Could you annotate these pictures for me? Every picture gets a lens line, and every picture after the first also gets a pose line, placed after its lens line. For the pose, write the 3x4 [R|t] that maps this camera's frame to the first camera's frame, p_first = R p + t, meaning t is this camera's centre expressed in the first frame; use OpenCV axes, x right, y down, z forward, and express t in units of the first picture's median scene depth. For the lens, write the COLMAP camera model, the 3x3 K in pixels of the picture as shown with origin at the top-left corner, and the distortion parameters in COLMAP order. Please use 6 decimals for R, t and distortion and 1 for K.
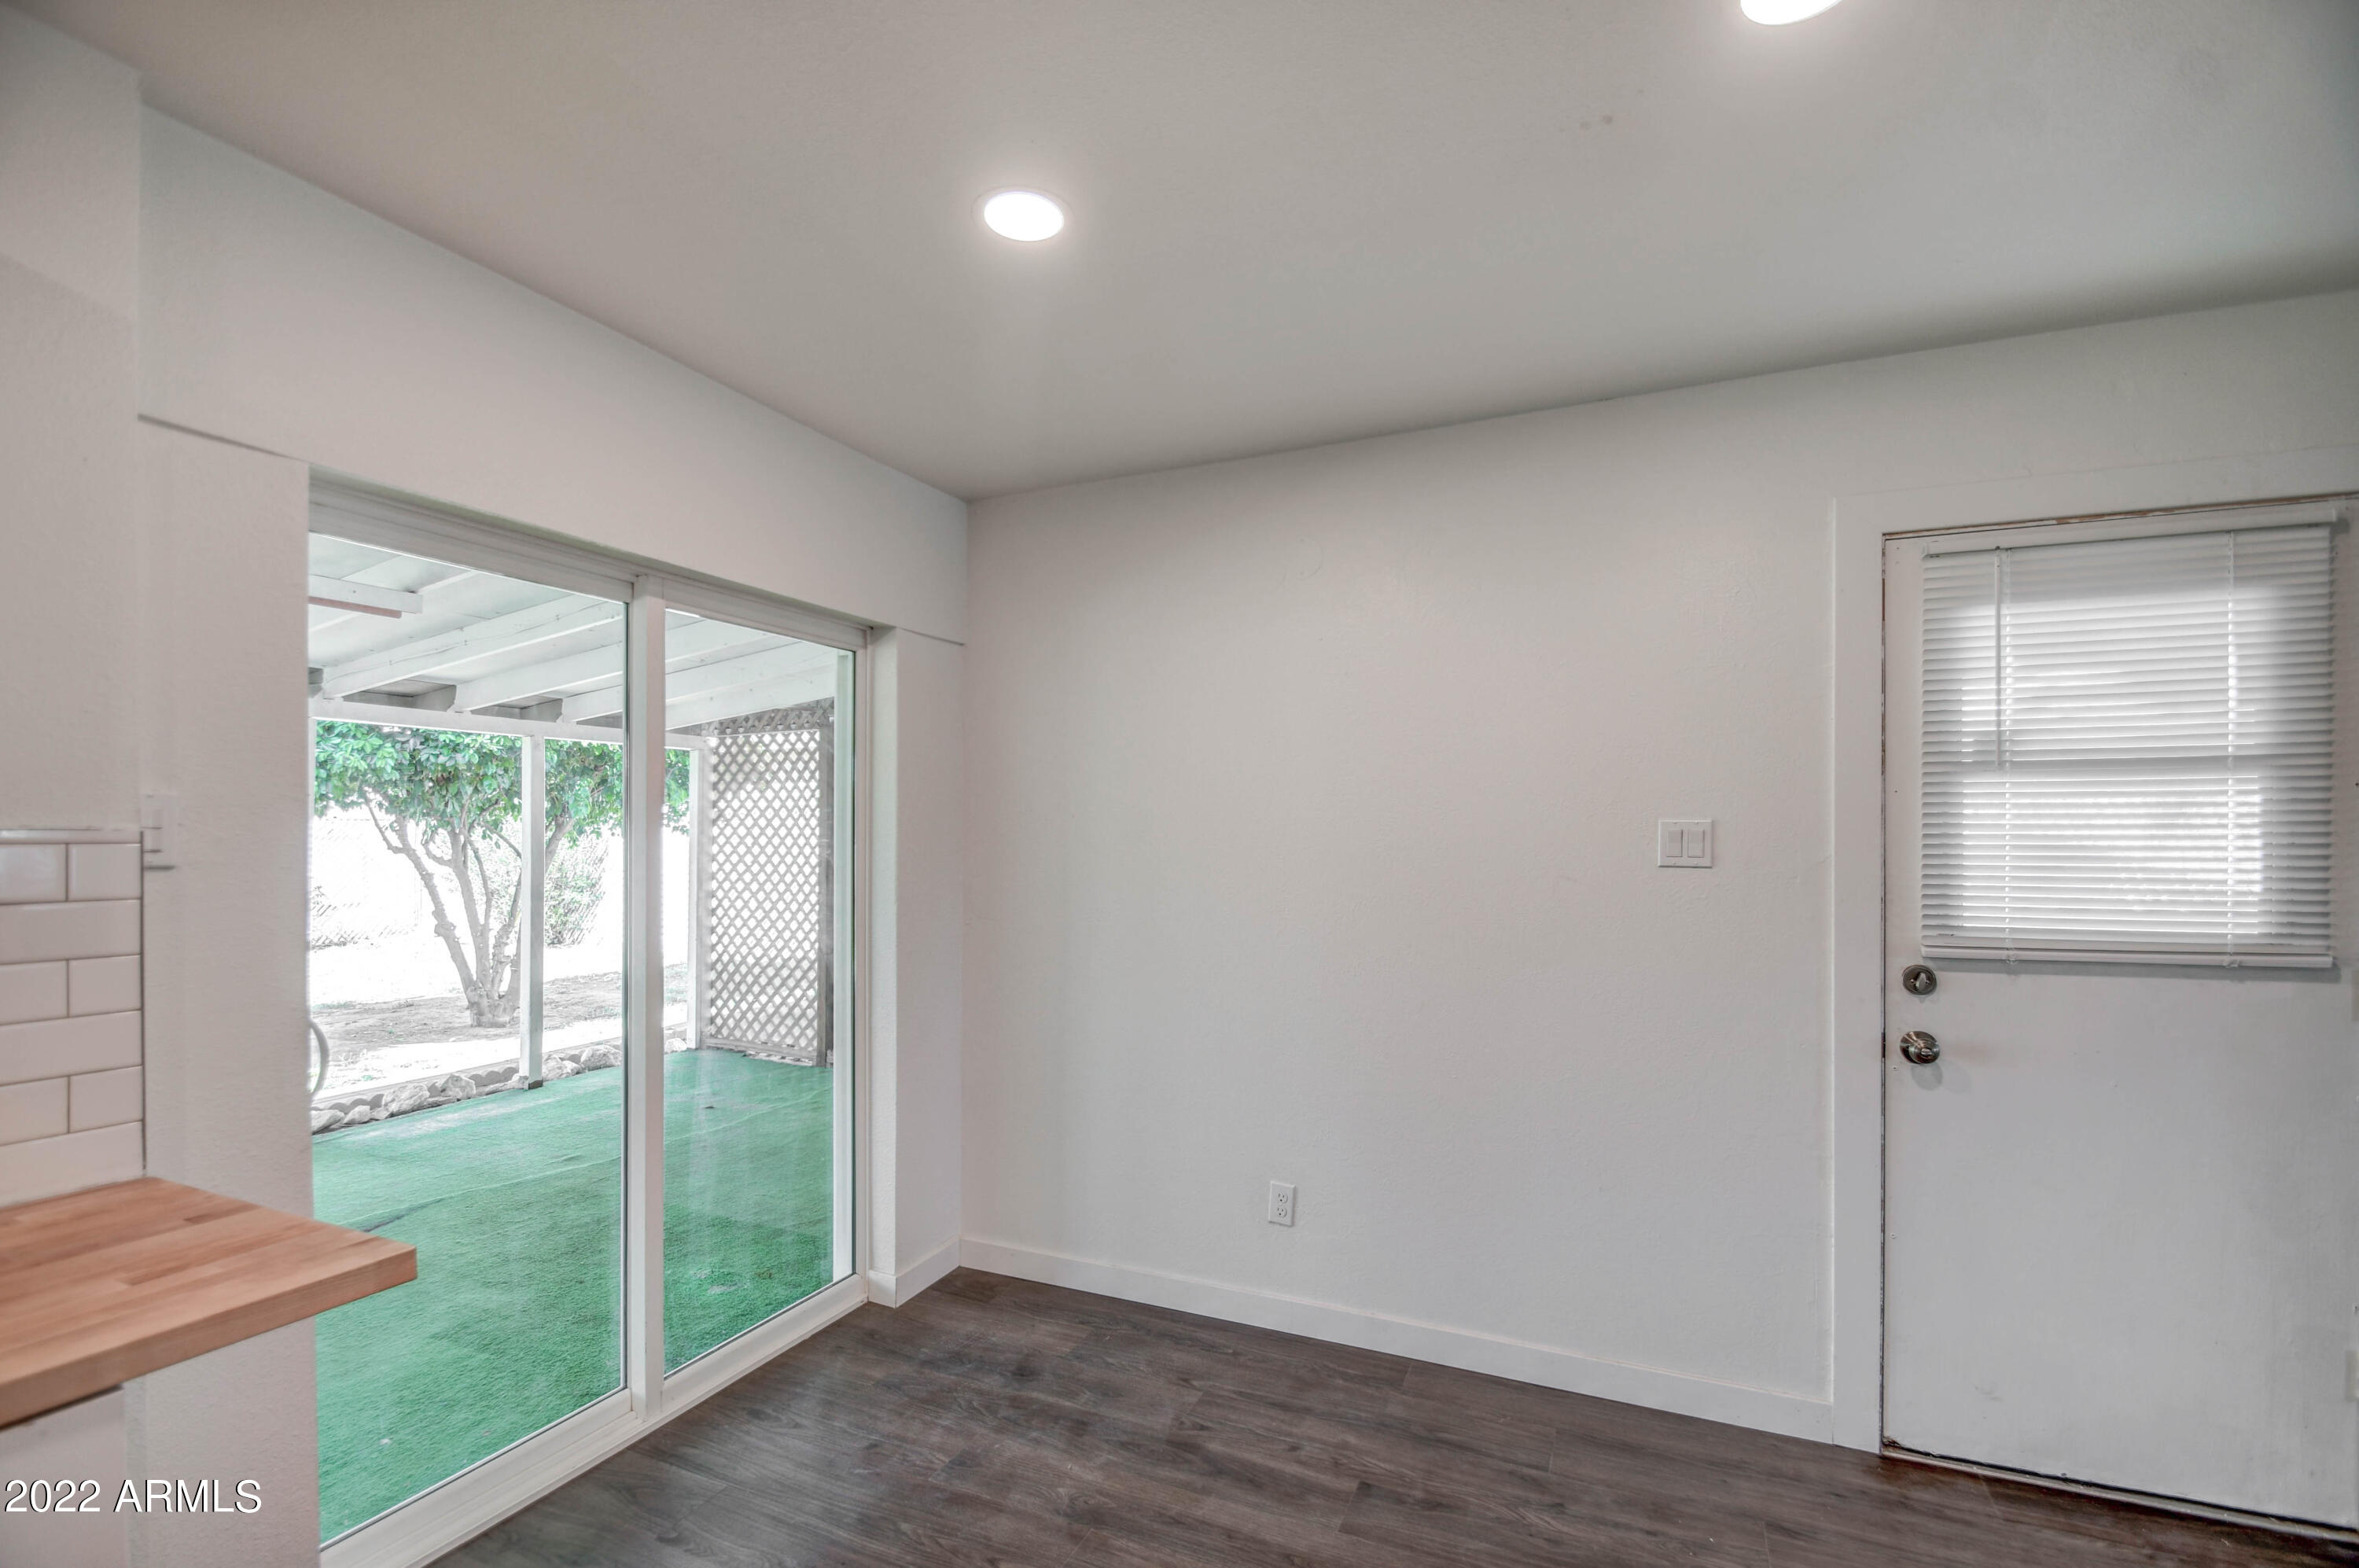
lens RADIAL K [[1040.2, 0, 1166.5], [0, 1040.2, 837.3], [0, 0, 1]] dist [0.012229, -0.014078]
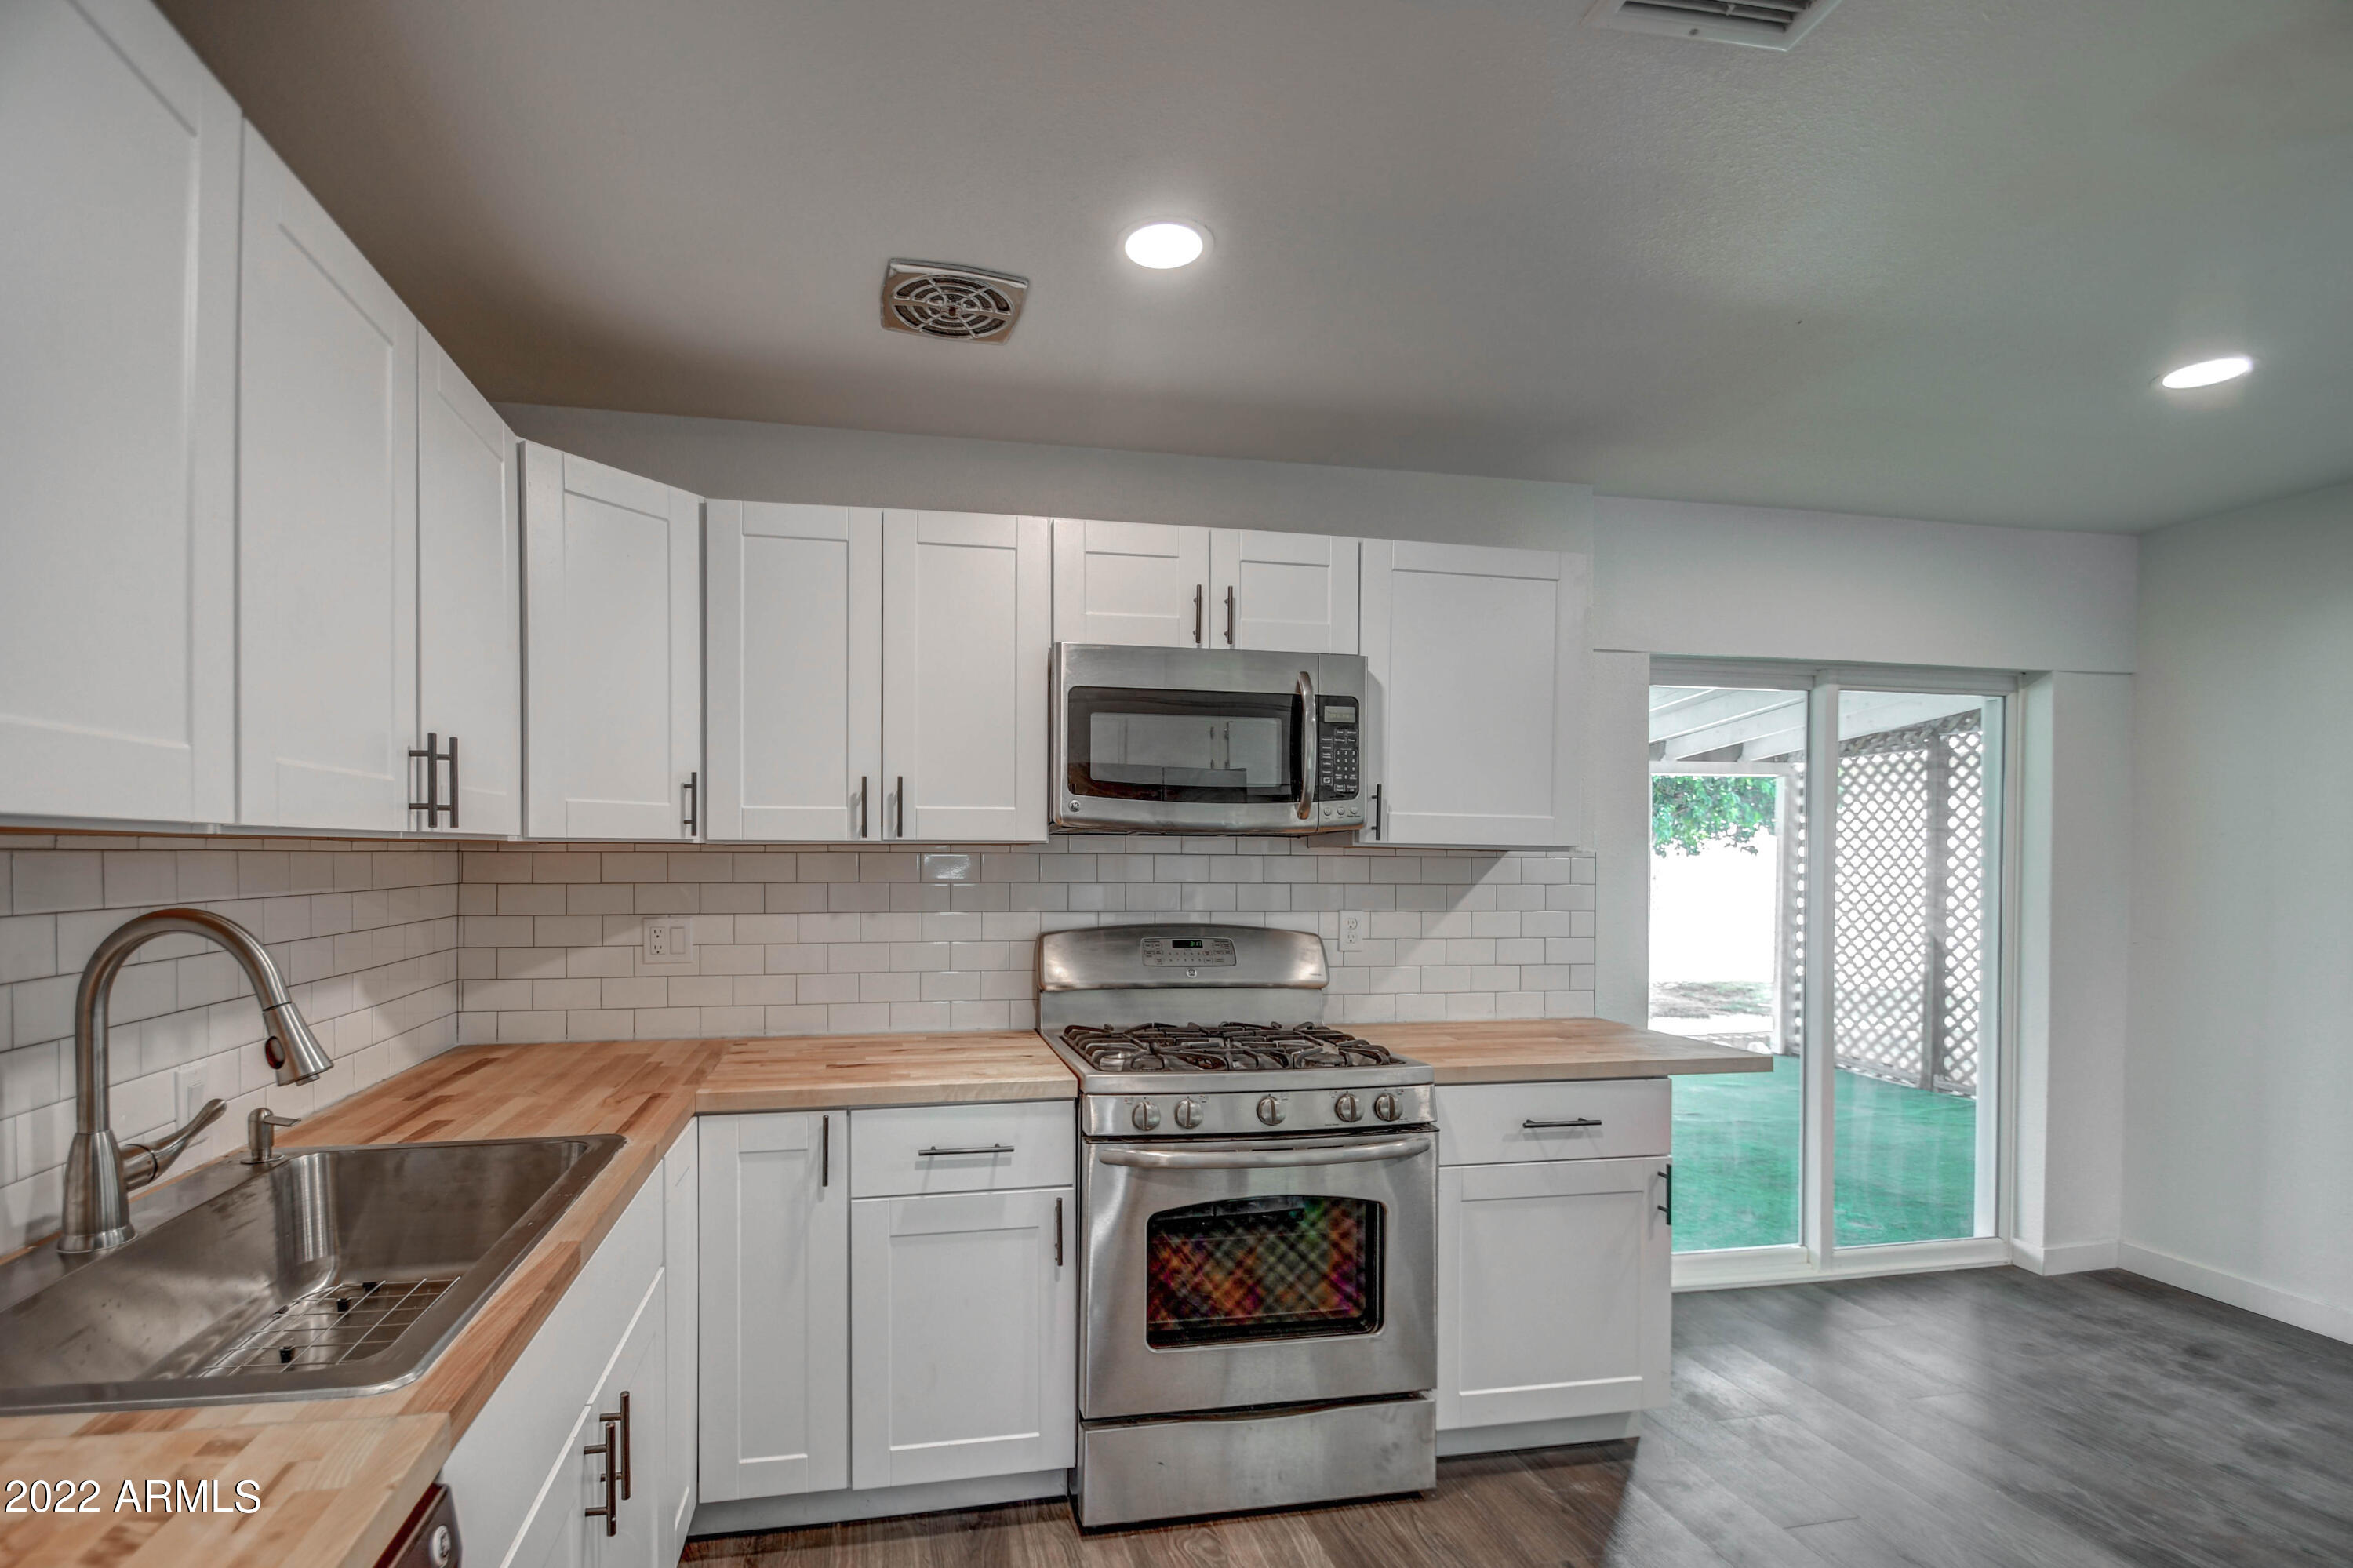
lens RADIAL K [[1037.5, 0, 1070.2], [0, 1037.5, 866.3], [0, 0, 1]] dist [0.012229, -0.014078]
pose [[0.553247, 0.008647, -0.832973, 0.106022], [-0.001887, 0.999957, 0.009127, 0.000745], [0.833015, -0.003477, 0.553239, -0.611910]]
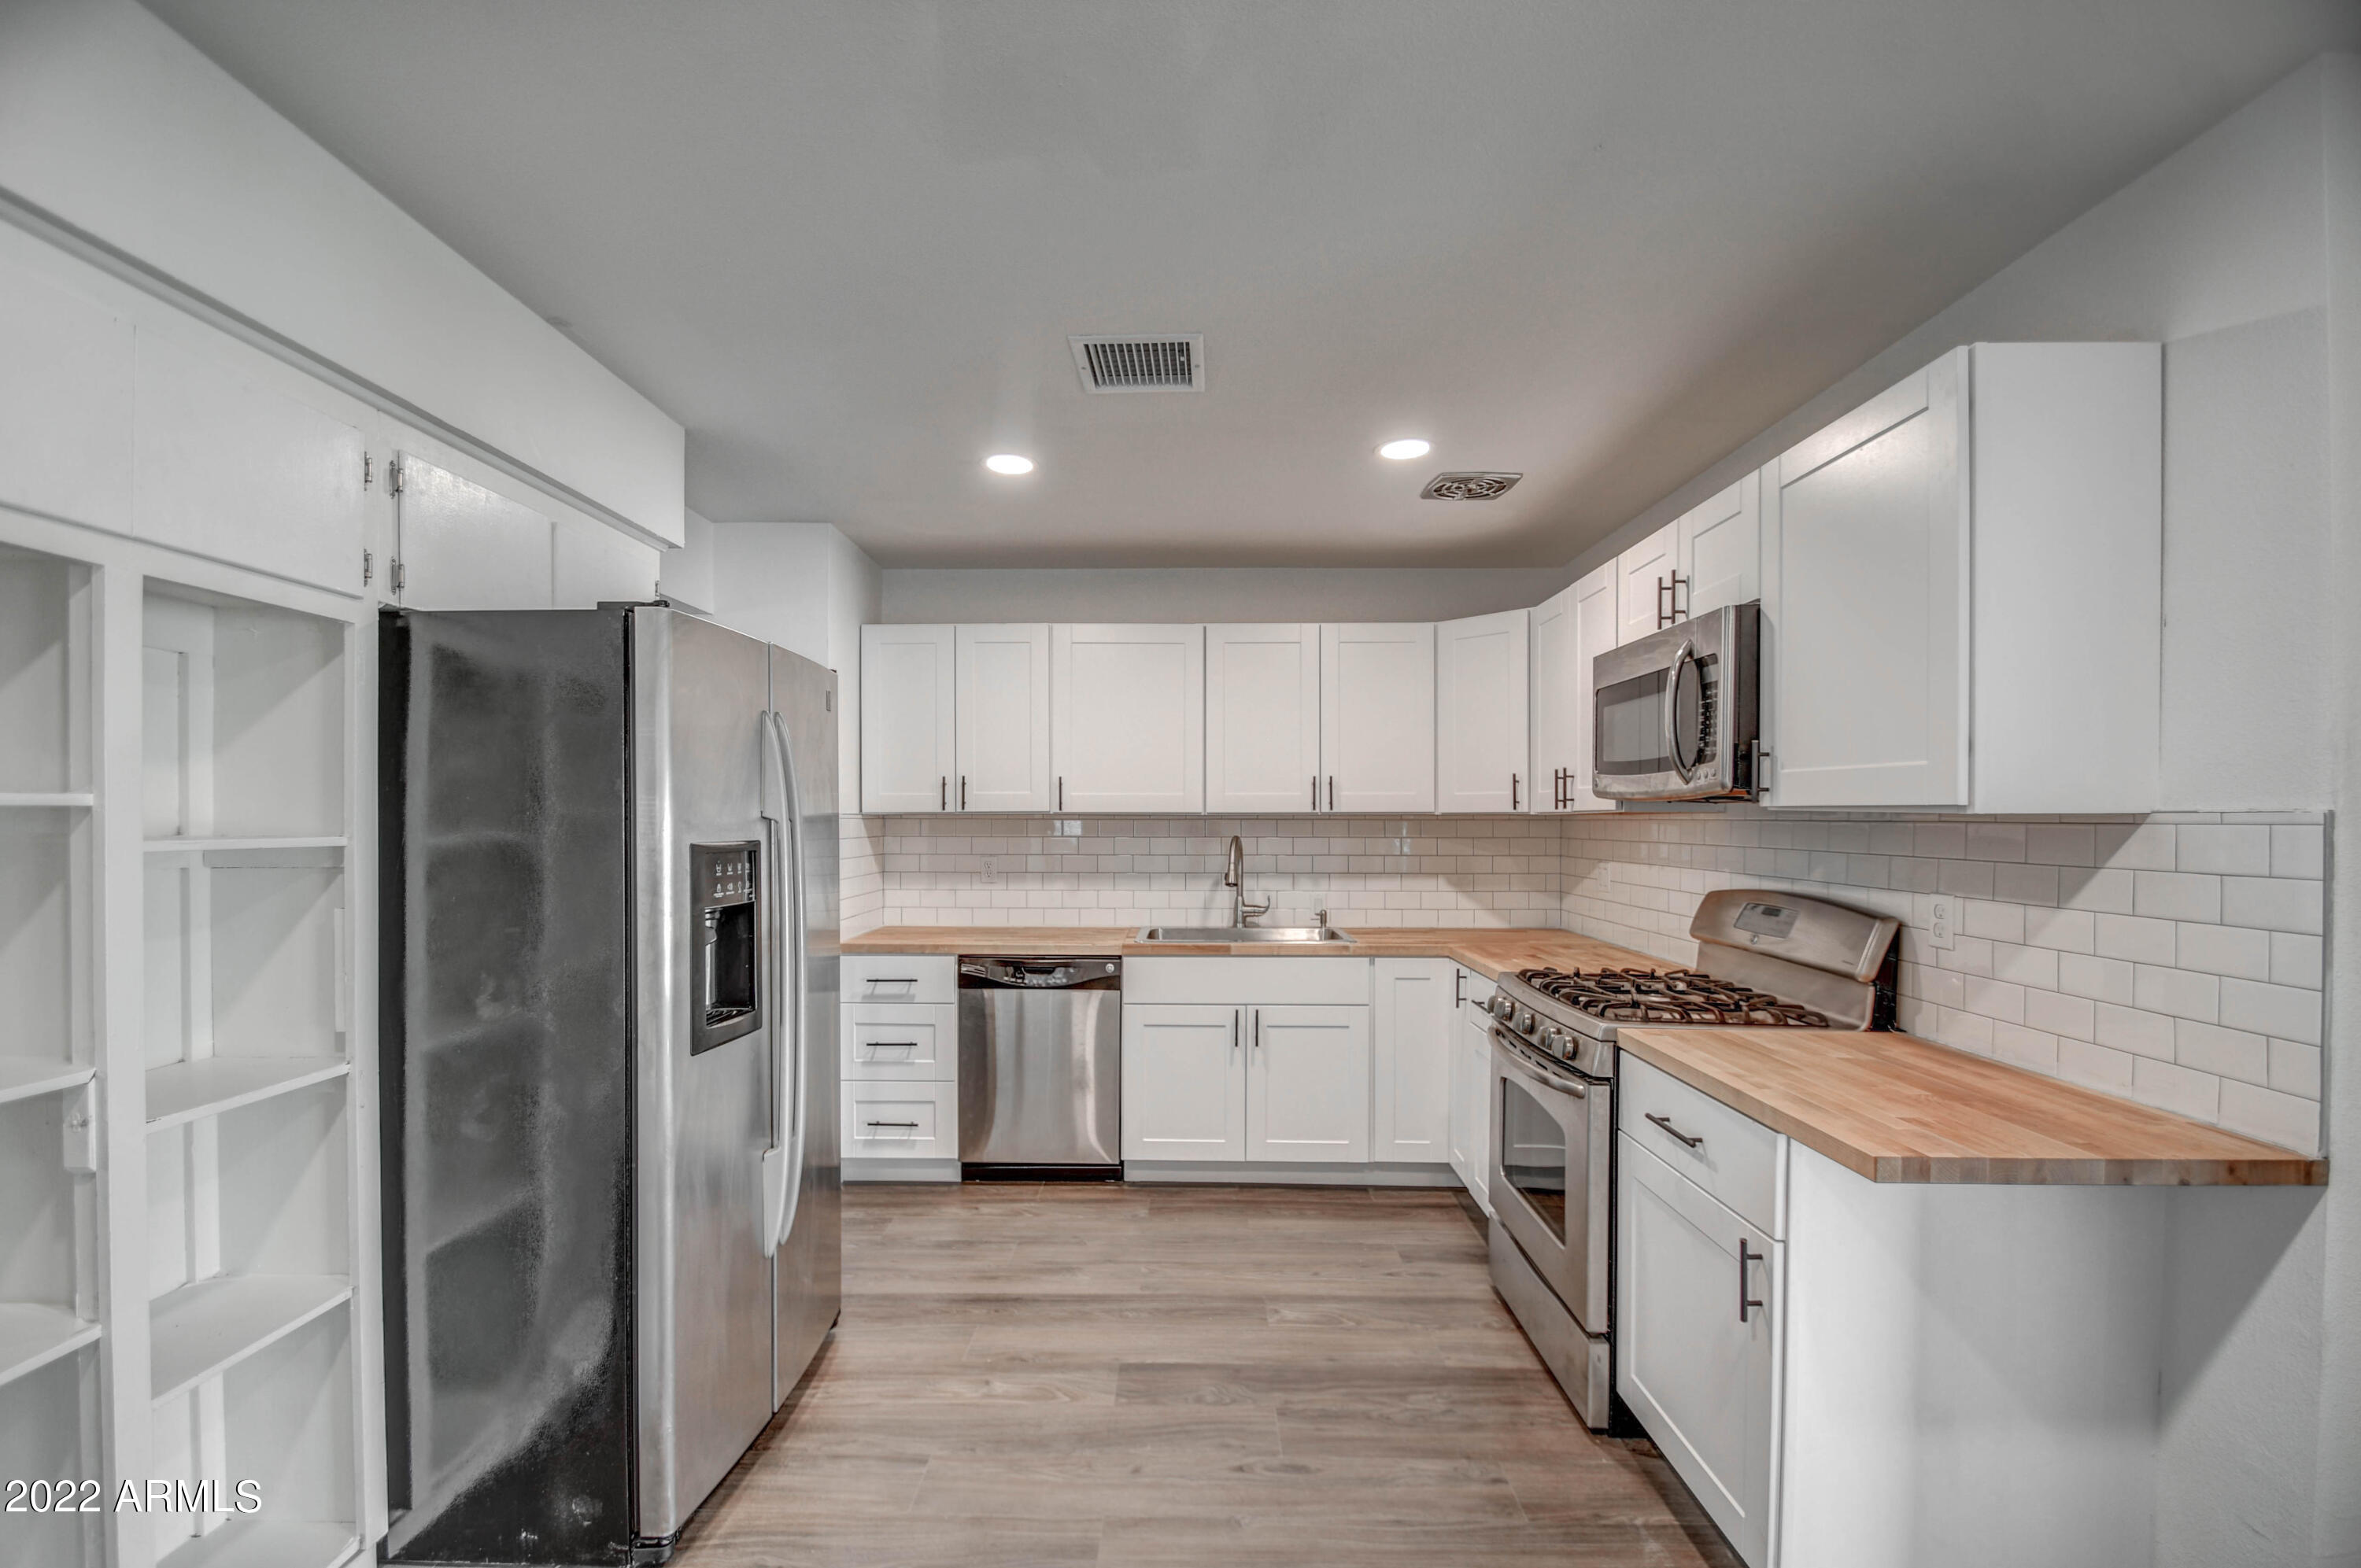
lens RADIAL K [[1040.9, 0, 1200.7], [0, 1040.9, 821.9], [0, 0, 1]] dist [0.012229, -0.014078]
pose [[-0.925602, -0.001303, -0.378496, 0.213351], [-0.001372, 0.999999, -0.000086, 0.001083], [0.378496, 0.000440, -0.925603, 0.827187]]
